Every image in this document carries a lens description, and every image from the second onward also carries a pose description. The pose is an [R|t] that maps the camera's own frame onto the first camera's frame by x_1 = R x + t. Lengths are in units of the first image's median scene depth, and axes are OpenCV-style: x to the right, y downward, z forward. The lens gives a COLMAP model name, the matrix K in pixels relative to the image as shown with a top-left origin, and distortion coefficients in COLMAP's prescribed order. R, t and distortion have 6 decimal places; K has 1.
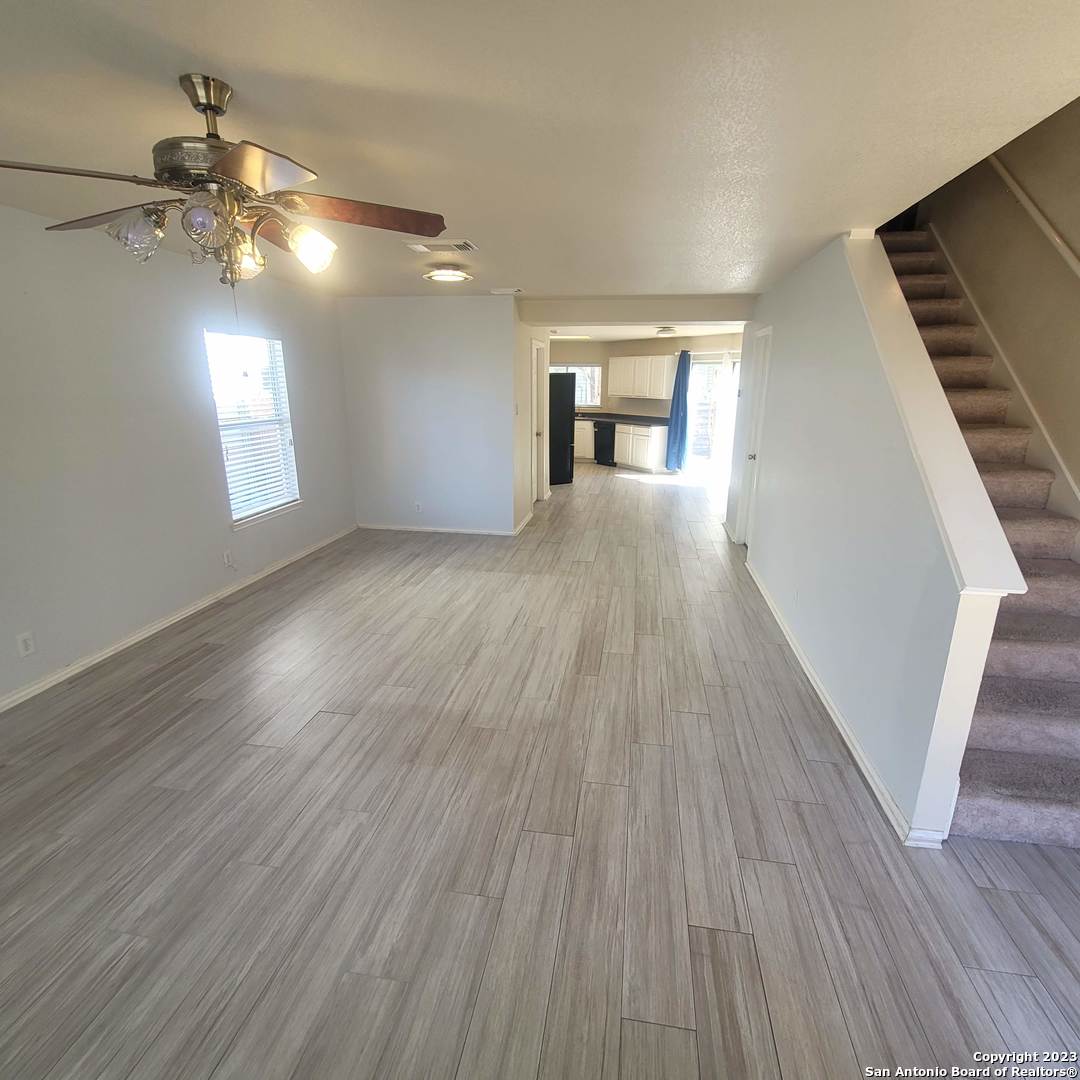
lens RADIAL K [[565.1, 0, 561.5], [0, 565.1, 512.8], [0, 0, 1]] dist [0.001945, -0.001638]
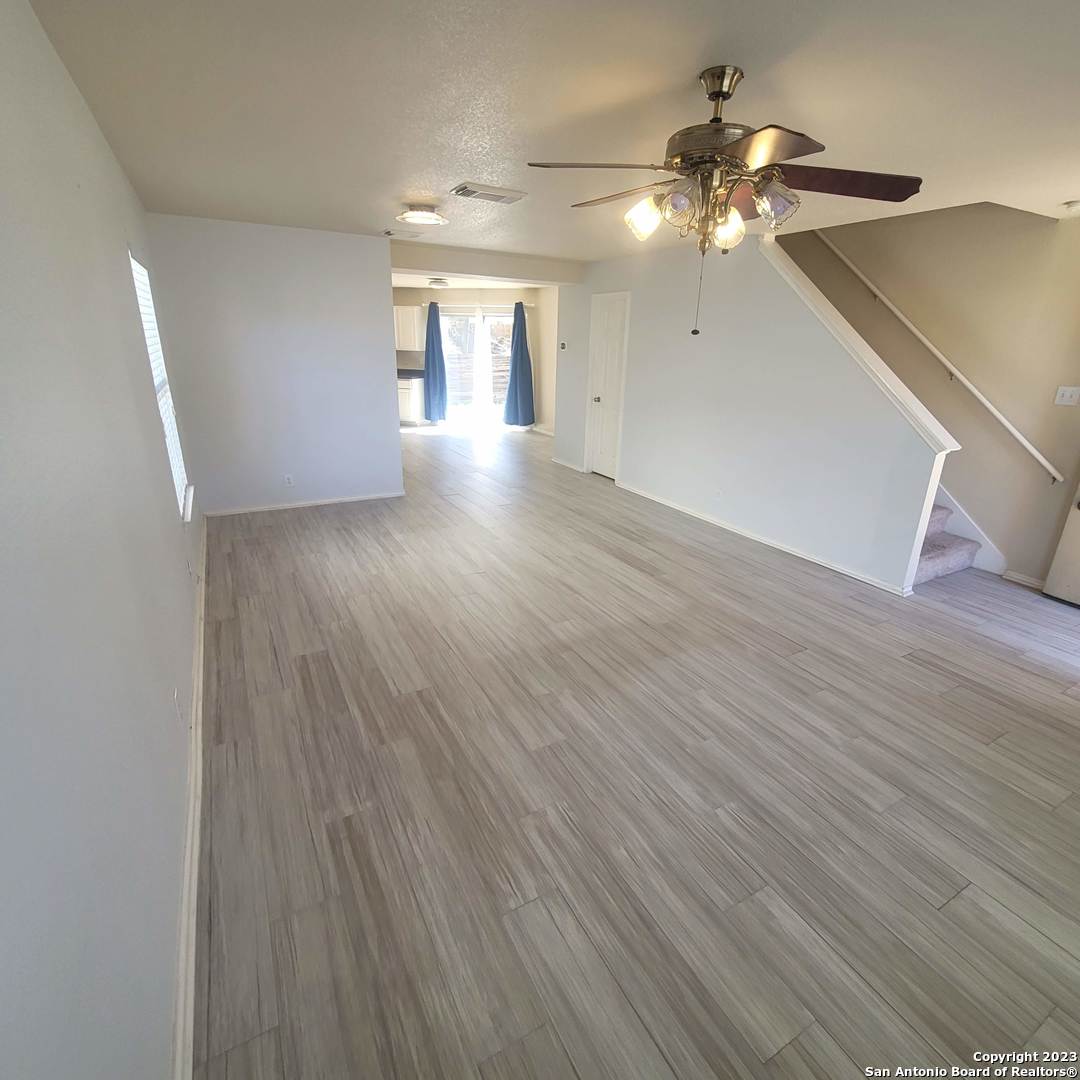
lens RADIAL K [[565.1, 0, 553.6], [0, 565.1, 509.5], [0, 0, 1]] dist [0.001945, -0.001638]
pose [[0.789958, -0.168194, 0.589641, -0.749347], [0.122699, 0.985554, 0.116743, -0.028615], [-0.600759, -0.019874, 0.799183, 0.119574]]
